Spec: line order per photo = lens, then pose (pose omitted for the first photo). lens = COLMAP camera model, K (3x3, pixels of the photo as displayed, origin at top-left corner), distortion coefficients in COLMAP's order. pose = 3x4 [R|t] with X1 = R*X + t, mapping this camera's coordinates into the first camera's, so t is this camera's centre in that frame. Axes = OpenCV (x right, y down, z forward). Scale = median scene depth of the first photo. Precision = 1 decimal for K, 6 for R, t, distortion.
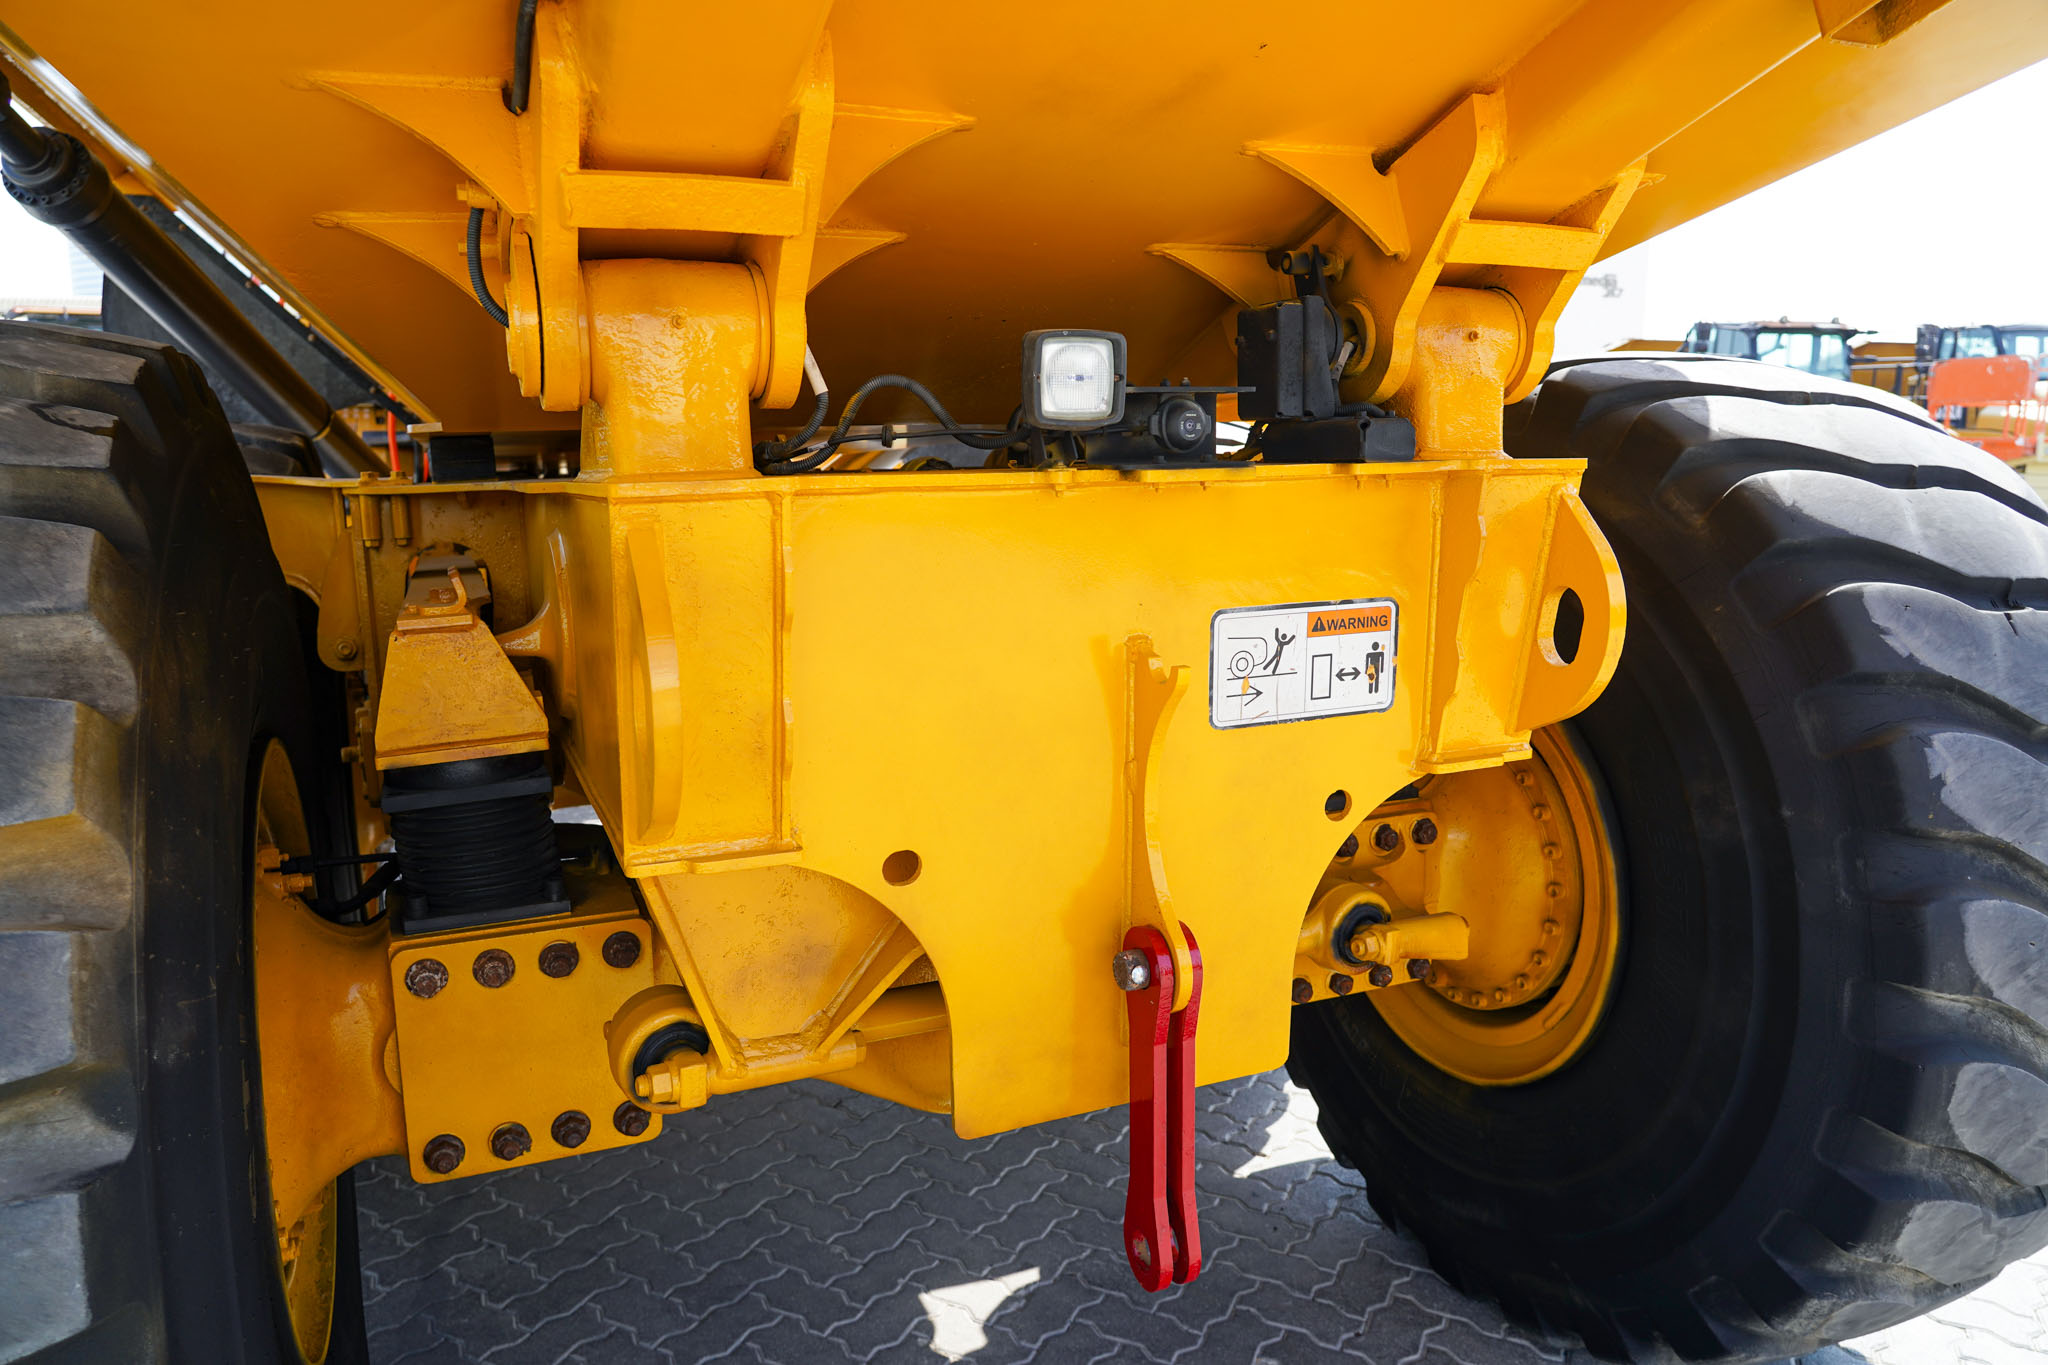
lens RADIAL K [[1389.2, 0, 1023.7], [0, 1389.2, 669.7], [0, 0, 1]] dist [-0.034543, 0.015918]
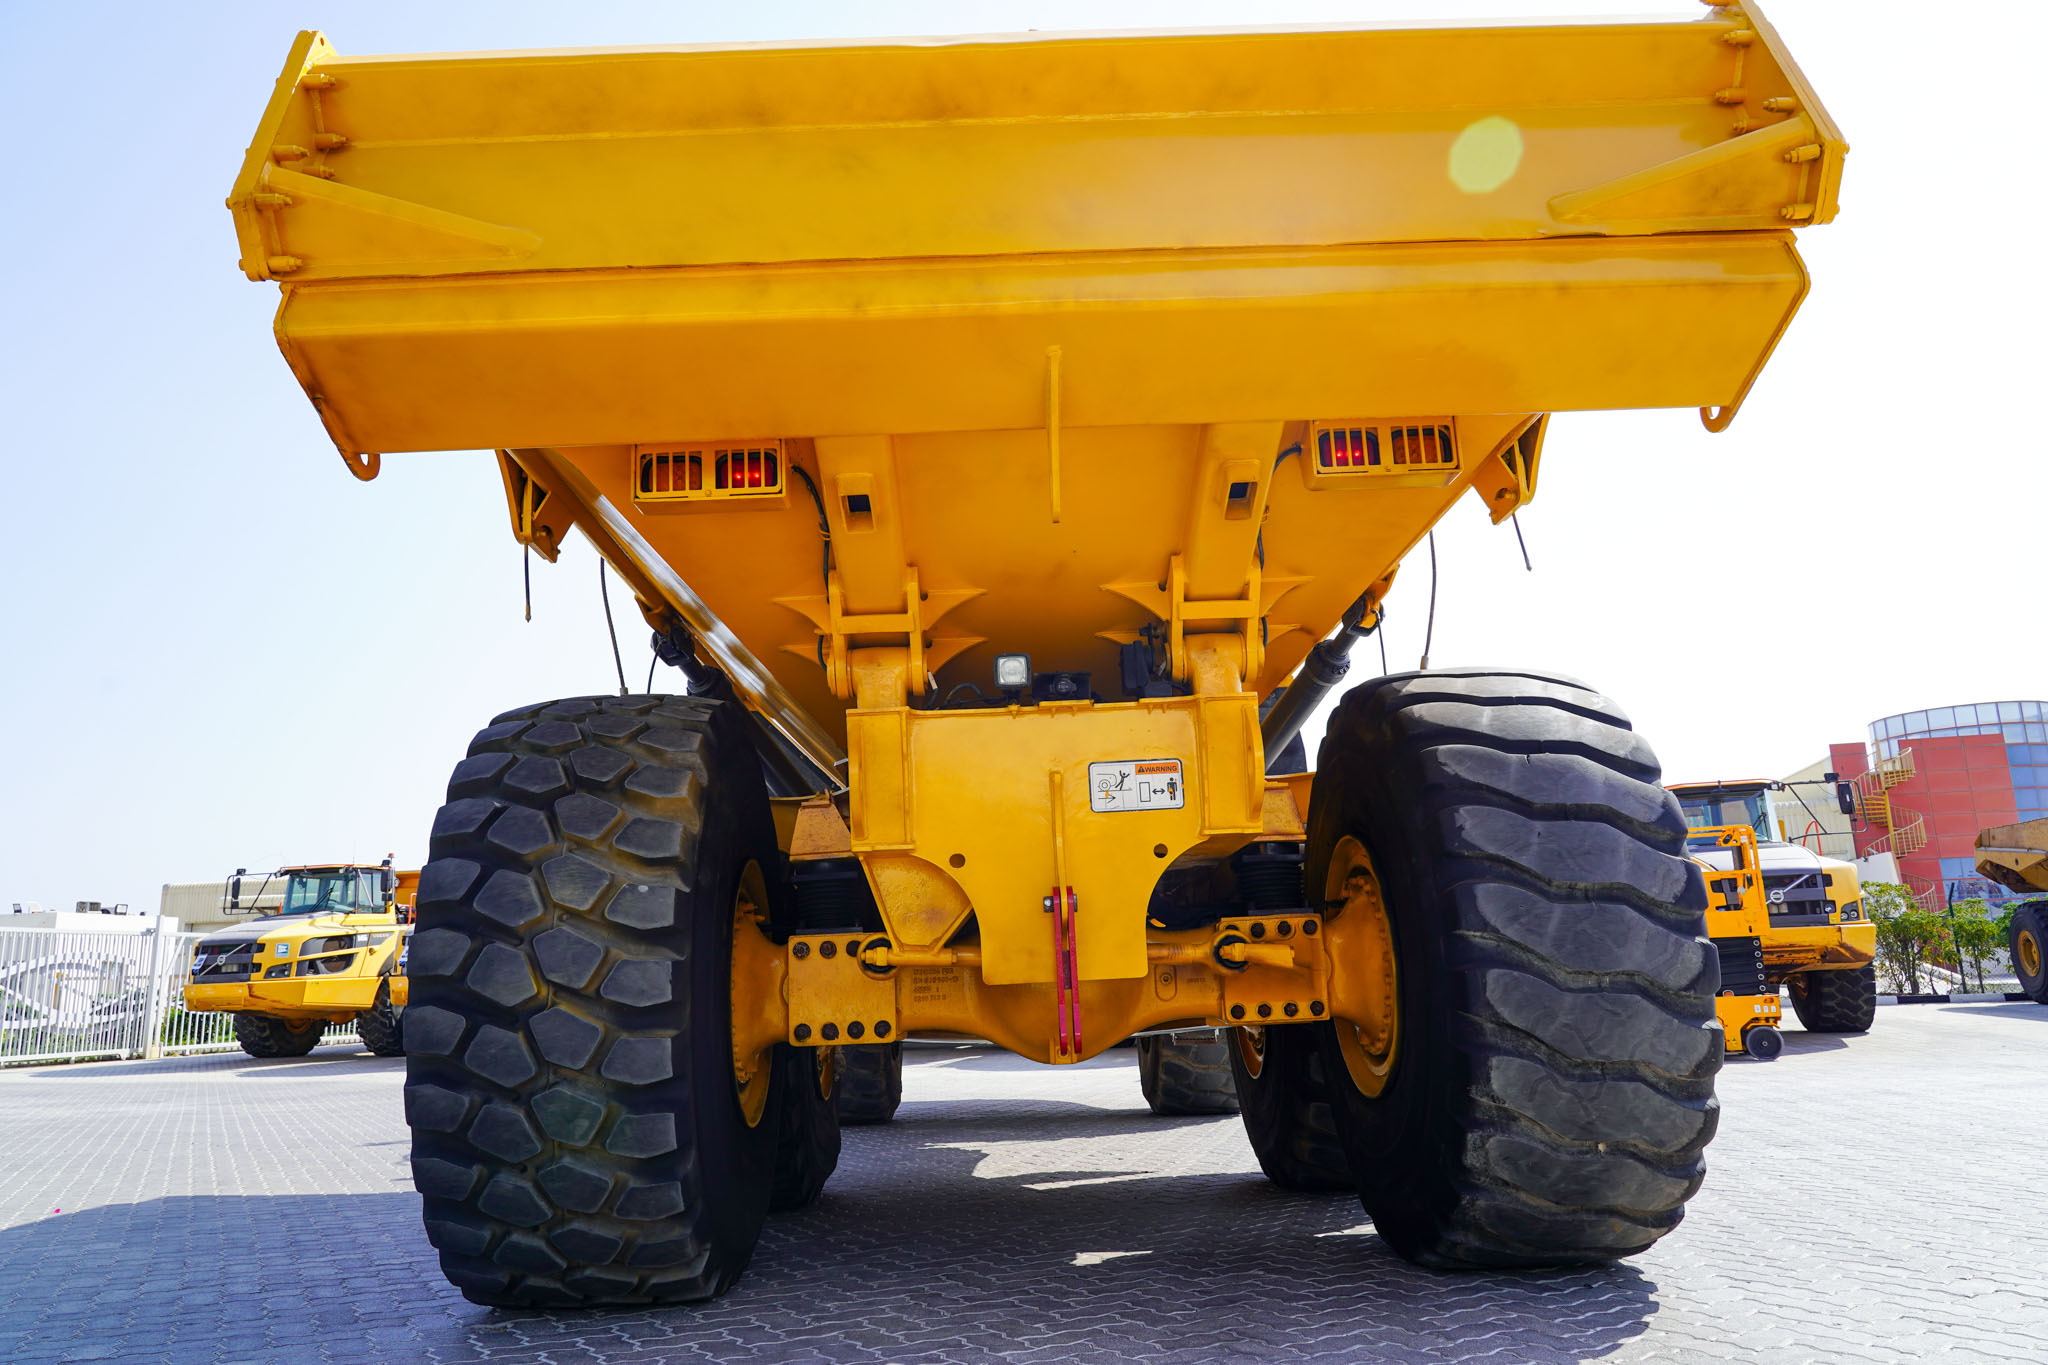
lens RADIAL K [[1387.6, 0, 1022.9], [0, 1387.6, 669.5], [0, 0, 1]] dist [-0.025171, 0.014422]
pose [[0.928081, -0.112846, -0.354869, 0.859374], [-0.027949, 0.929181, -0.368566, 0.666672], [0.371329, 0.351977, 0.859201, -1.130932]]
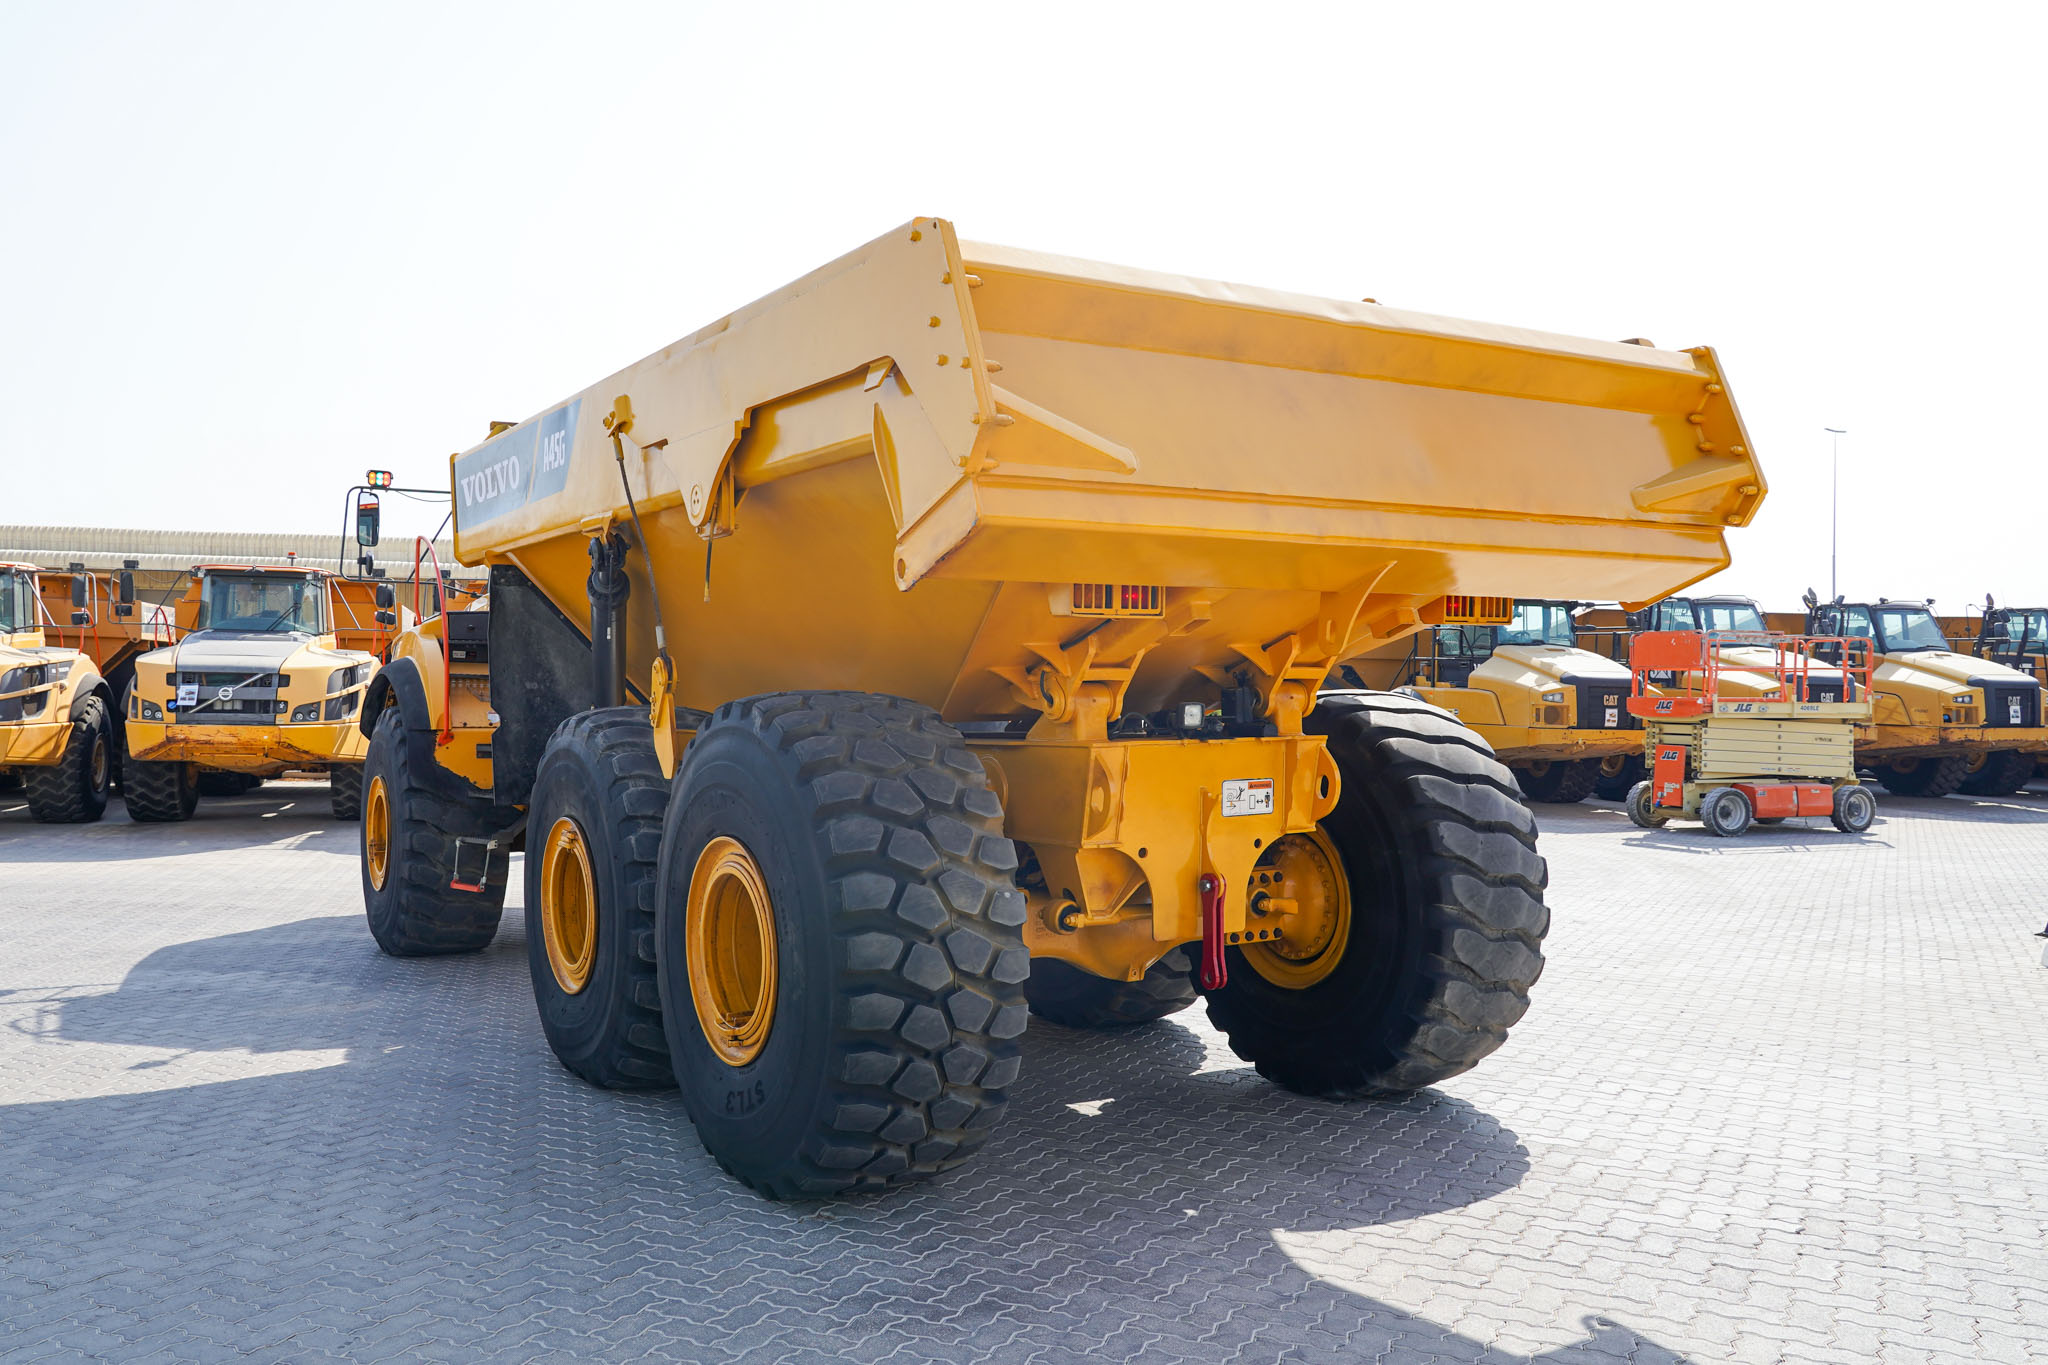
lens RADIAL K [[1639.6, 0, 1013.6], [0, 1639.6, 683.7], [0, 0, 1]] dist [0.001750, 0.001583]
pose [[0.985874, 0.007870, 0.167305, -0.967955], [0.019194, 0.987006, -0.159532, 0.328848], [-0.166387, 0.160490, 0.972912, -2.652518]]
